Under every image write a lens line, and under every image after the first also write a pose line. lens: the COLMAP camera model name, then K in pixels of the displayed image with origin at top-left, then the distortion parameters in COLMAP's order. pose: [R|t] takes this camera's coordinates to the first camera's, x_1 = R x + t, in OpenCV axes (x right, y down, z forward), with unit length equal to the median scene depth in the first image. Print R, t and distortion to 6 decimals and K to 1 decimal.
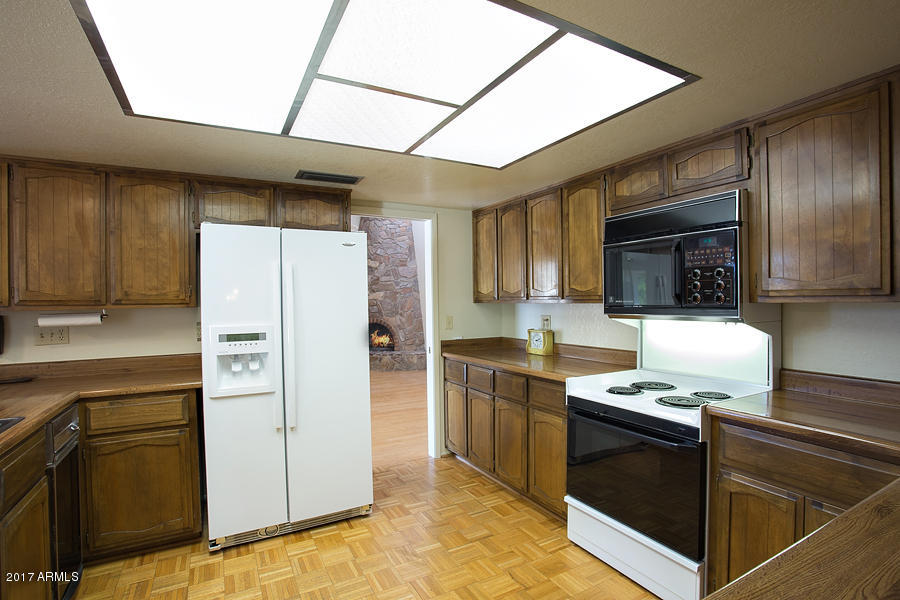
lens RADIAL K [[444.5, 0, 450.6], [0, 444.5, 293.5], [0, 0, 1]] dist [-0.065608, 0.032659]
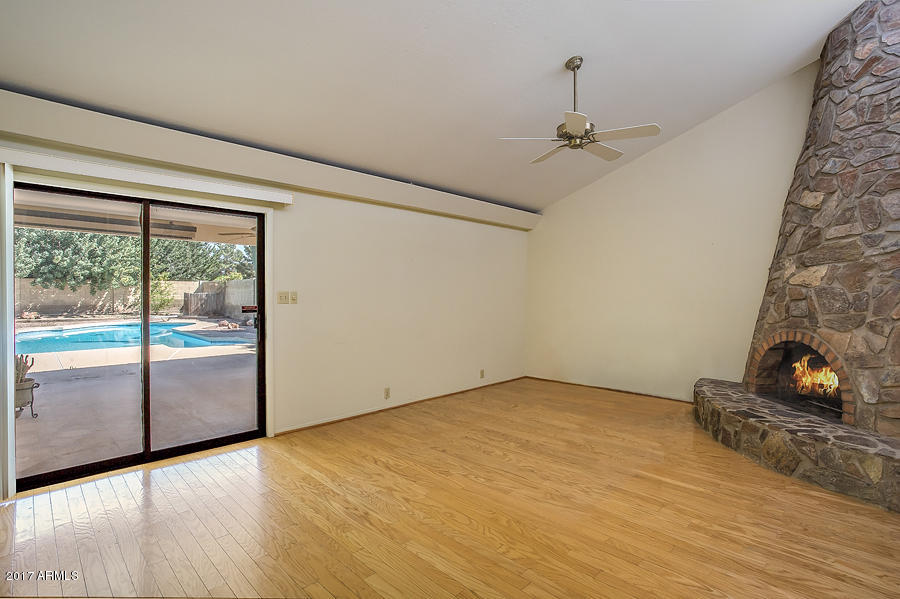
lens RADIAL K [[444.5, 0, 450.6], [0, 444.5, 293.0], [0, 0, 1]] dist [-0.065608, 0.032659]
pose [[0.270816, 0.016793, -0.962485, 0.126954], [0.008156, 0.999772, 0.019738, 0.010565], [0.962596, -0.013196, 0.270618, 0.584377]]
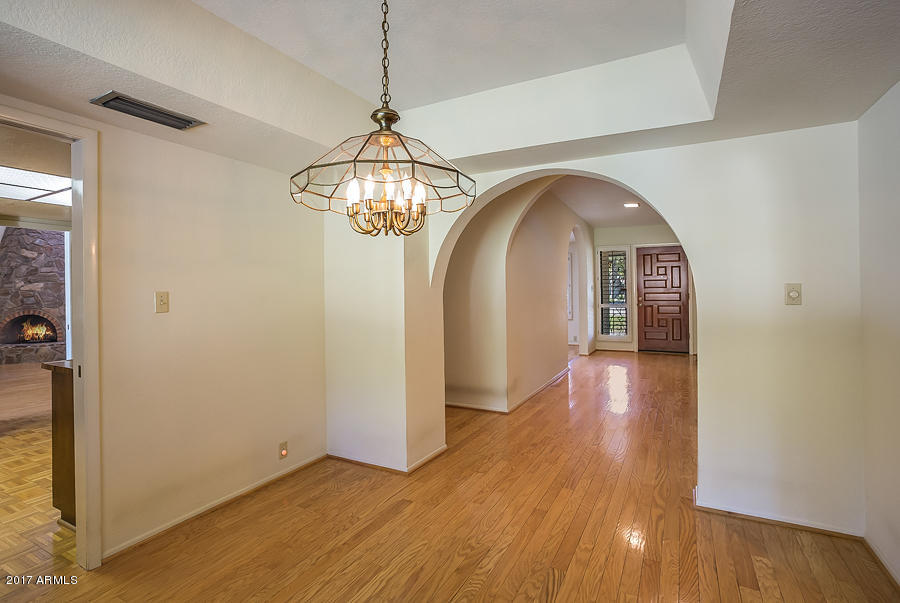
lens RADIAL K [[444.5, 0, 450.6], [0, 444.5, 295.0], [0, 0, 1]] dist [-0.065608, 0.032659]
pose [[0.838502, 0.006662, 0.544857, 0.088116], [-0.016440, 0.999779, 0.013076, -0.004437], [-0.544650, -0.019922, 0.838427, -0.297818]]
